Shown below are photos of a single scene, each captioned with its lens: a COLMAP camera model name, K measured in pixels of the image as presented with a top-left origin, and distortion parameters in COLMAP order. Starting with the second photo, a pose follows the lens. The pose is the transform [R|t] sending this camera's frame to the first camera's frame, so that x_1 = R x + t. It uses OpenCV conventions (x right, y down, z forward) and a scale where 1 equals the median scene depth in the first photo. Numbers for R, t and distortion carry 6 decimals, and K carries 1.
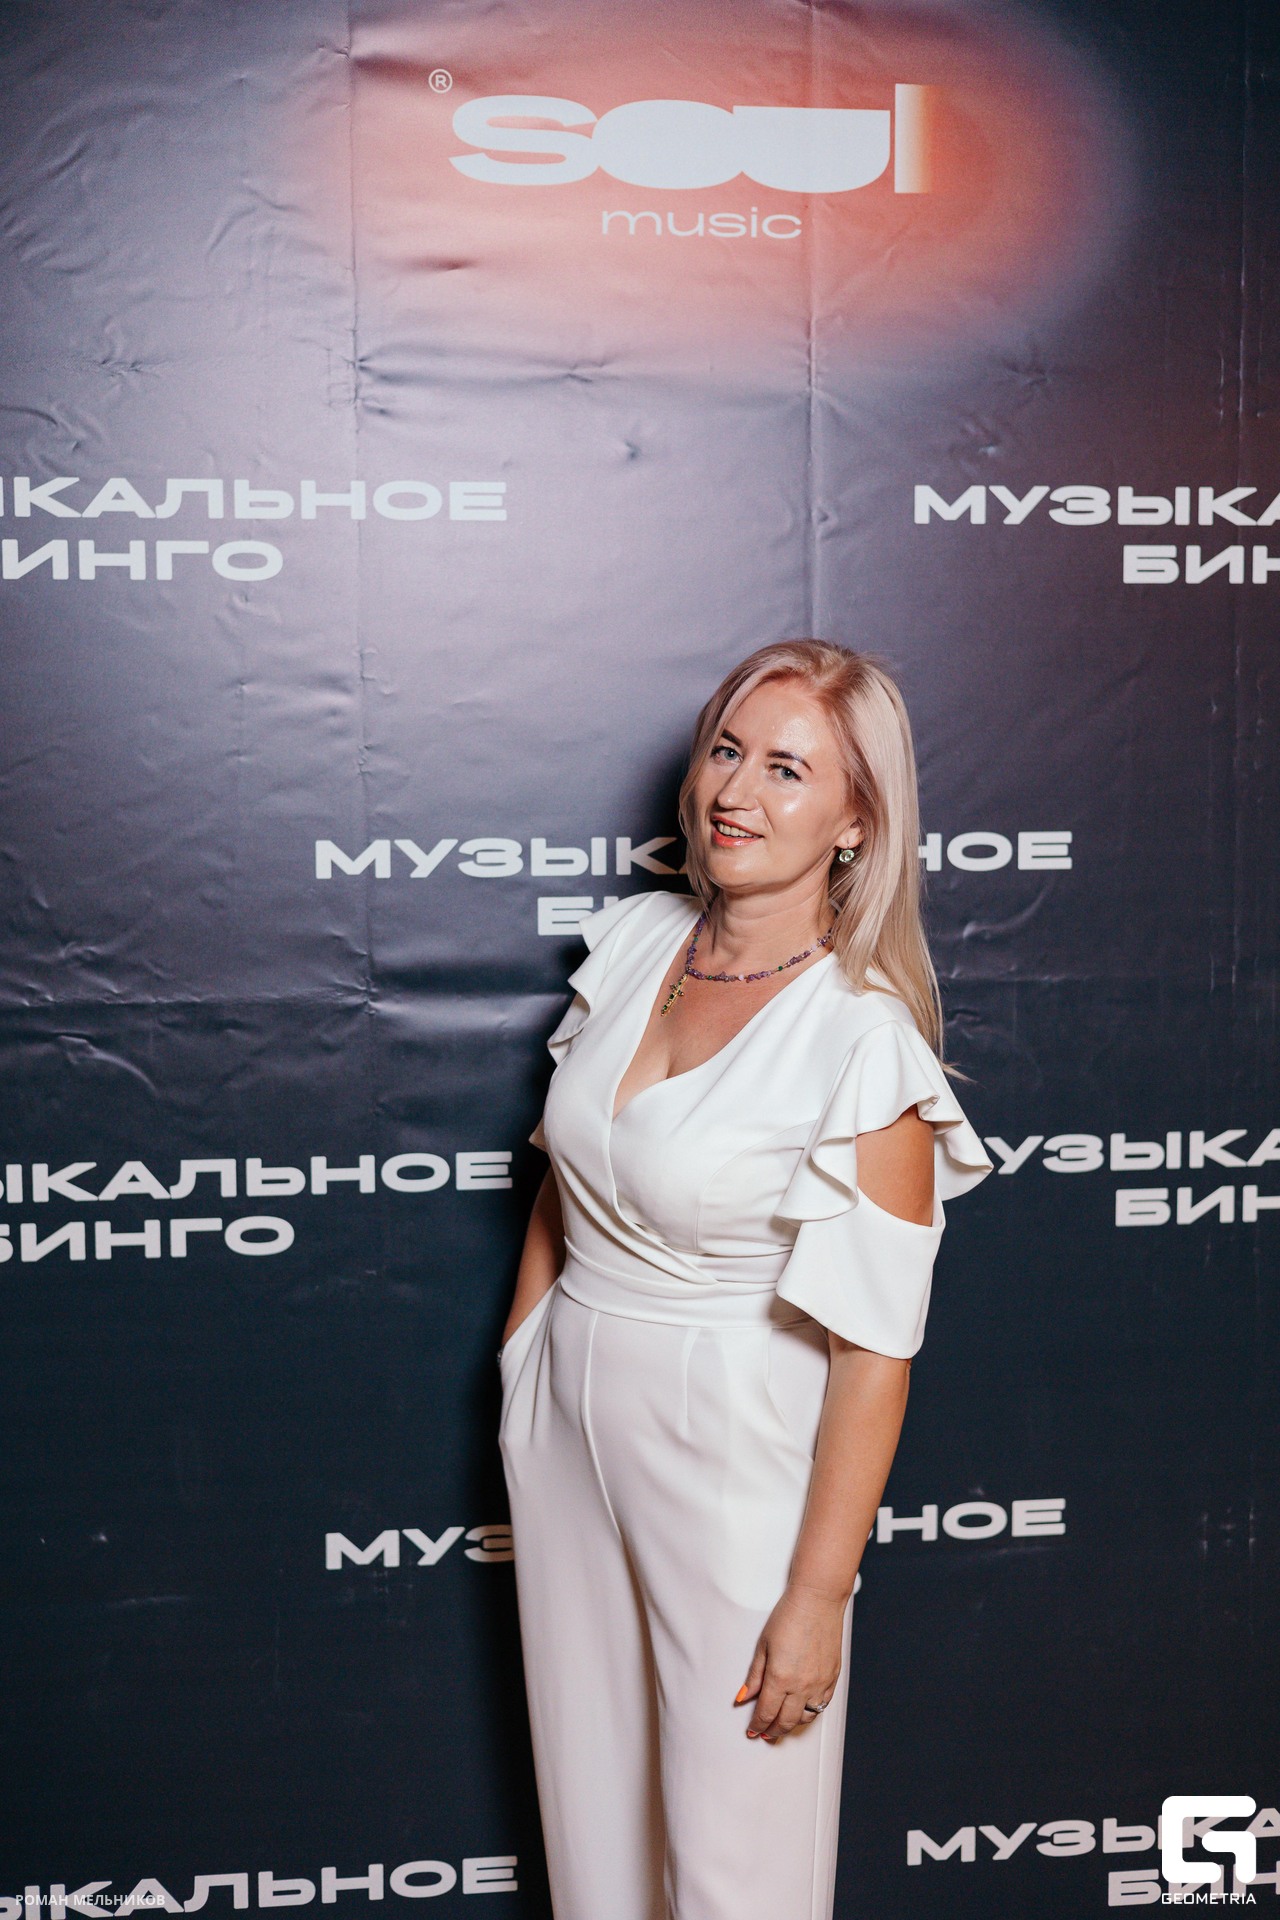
lens RADIAL K [[2716.5, 0, 642.4], [0, 2716.5, 952.0], [0, 0, 1]] dist [-0.003583, 0.054600]
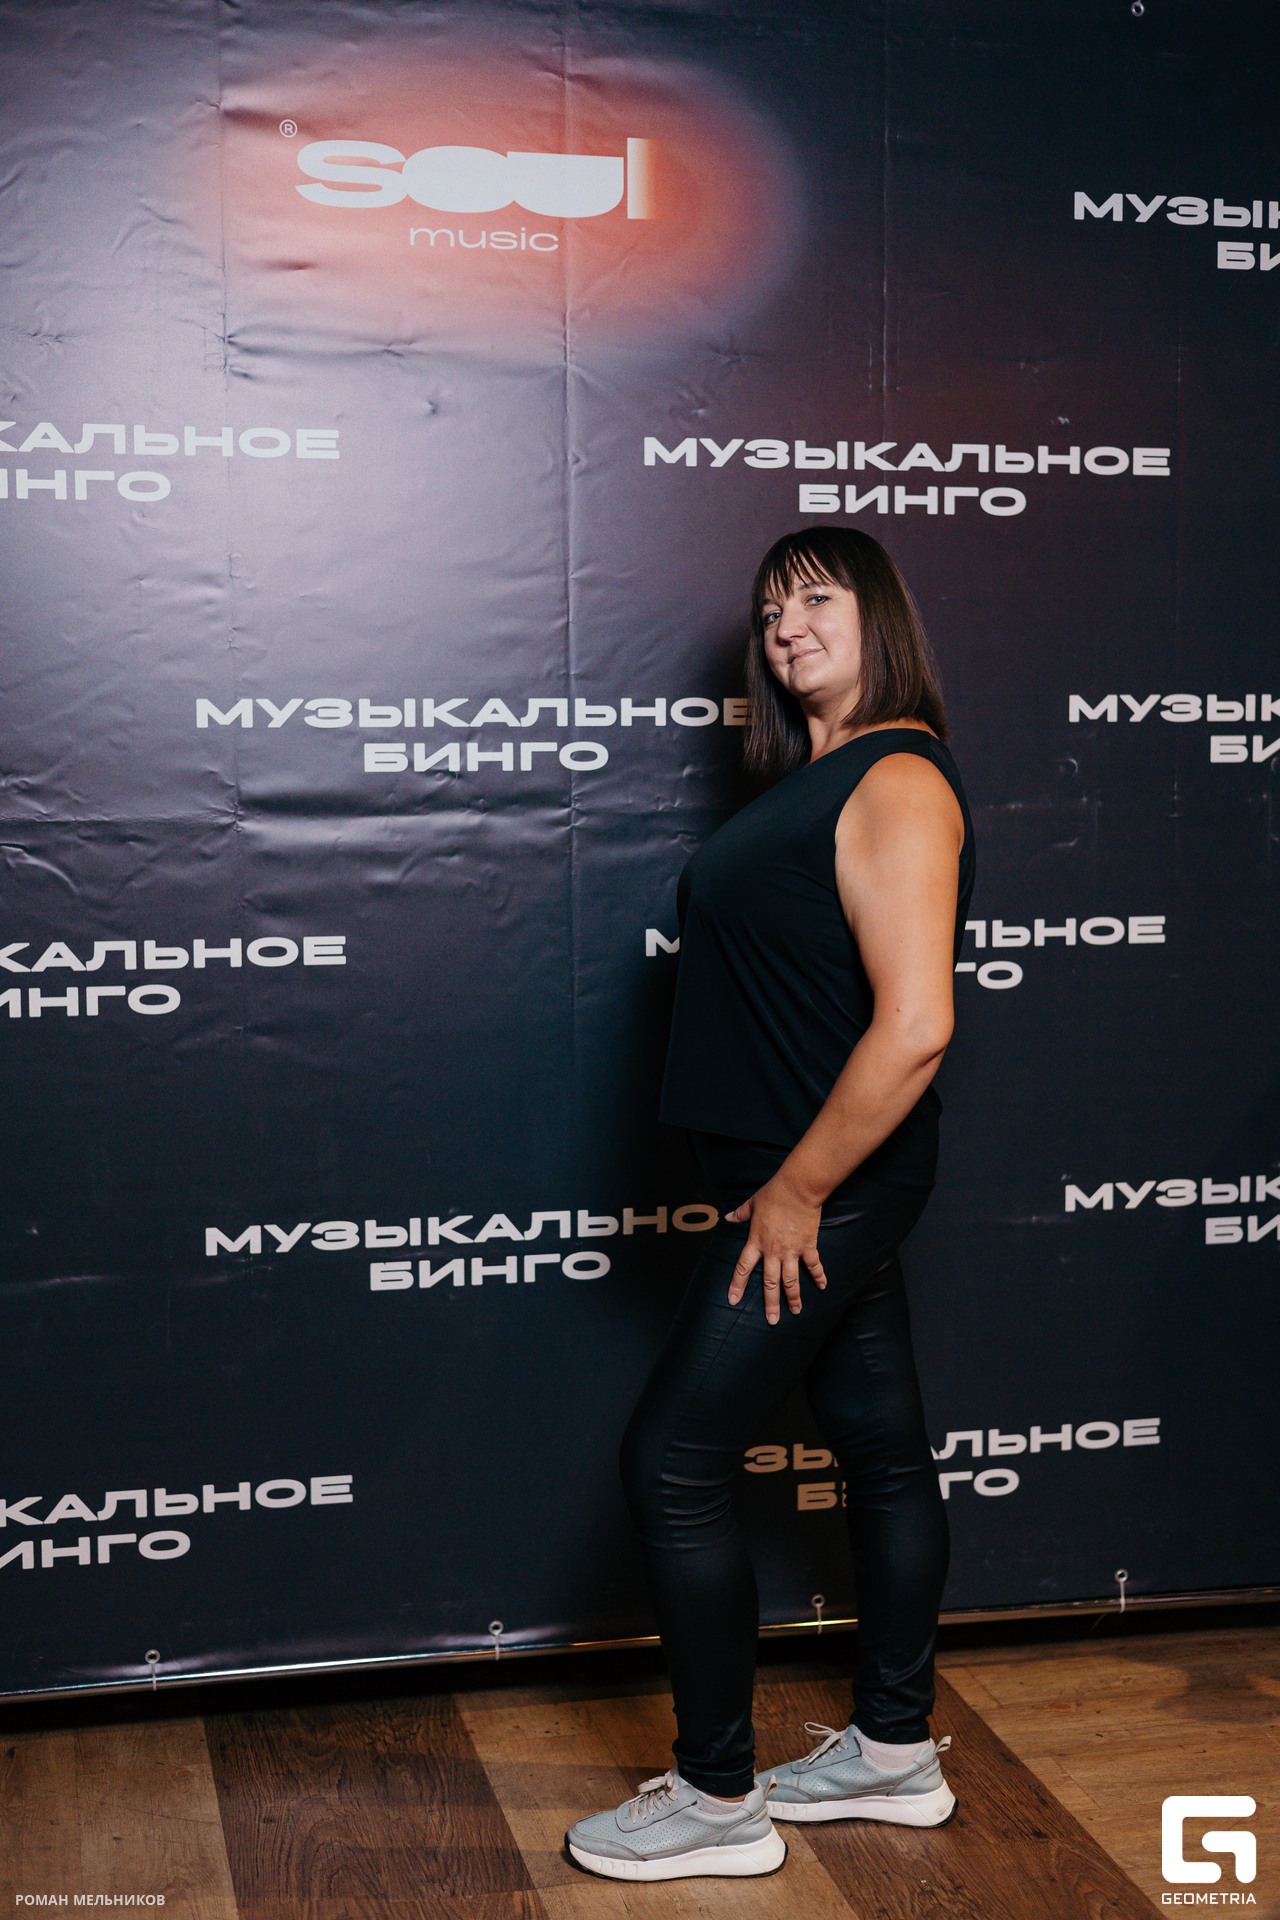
lens RADIAL K [[2711.3, 0, 656.1], [0, 2711.3, 958.0], [0, 0, 1]] dist [-0.003775, 0.054565]
pose [[0.994903, -0.007874, 0.100532, -0.030913], [0.008005, 0.999968, -0.000901, 0.088133], [-0.100522, 0.001702, 0.994933, -0.337223]]
